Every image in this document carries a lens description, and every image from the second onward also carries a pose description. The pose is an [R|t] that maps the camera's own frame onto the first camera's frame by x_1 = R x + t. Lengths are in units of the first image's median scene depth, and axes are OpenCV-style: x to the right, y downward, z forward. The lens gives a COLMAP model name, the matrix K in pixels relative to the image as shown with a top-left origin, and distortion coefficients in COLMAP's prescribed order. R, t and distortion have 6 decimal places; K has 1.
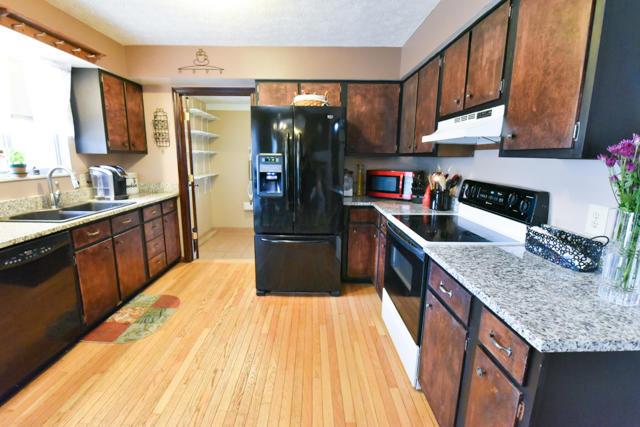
lens RADIAL K [[278.5, 0, 318.0], [0, 278.5, 214.9], [0, 0, 1]] dist [-0.010322, -0.006698]
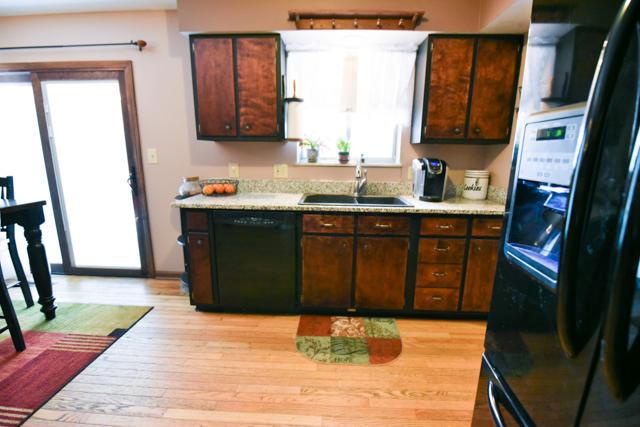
lens RADIAL K [[278.5, 0, 319.9], [0, 278.5, 209.6], [0, 0, 1]] dist [-0.010322, -0.006698]
pose [[-0.053902, 0.189049, -0.980487, 0.102983], [-0.218016, 0.955997, 0.196312, -0.144230], [0.974456, 0.224343, -0.010315, 0.854877]]
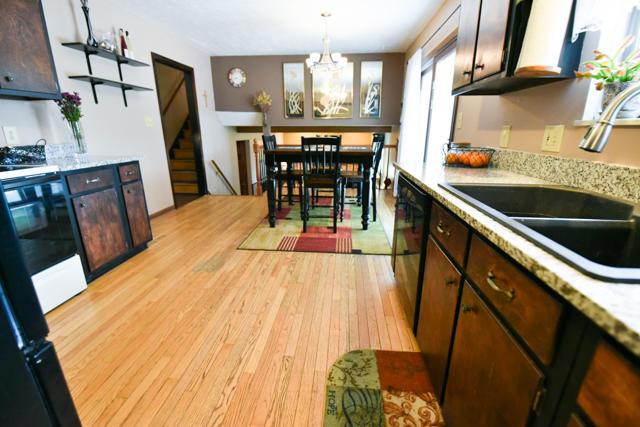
lens RADIAL K [[278.5, 0, 322.4], [0, 278.5, 216.2], [0, 0, 1]] dist [-0.010322, -0.006698]
pose [[-0.994436, -0.047980, 0.093782, -0.567027], [0.003194, 0.876113, 0.482095, -0.175101], [-0.105294, 0.479713, -0.871085, 1.281351]]
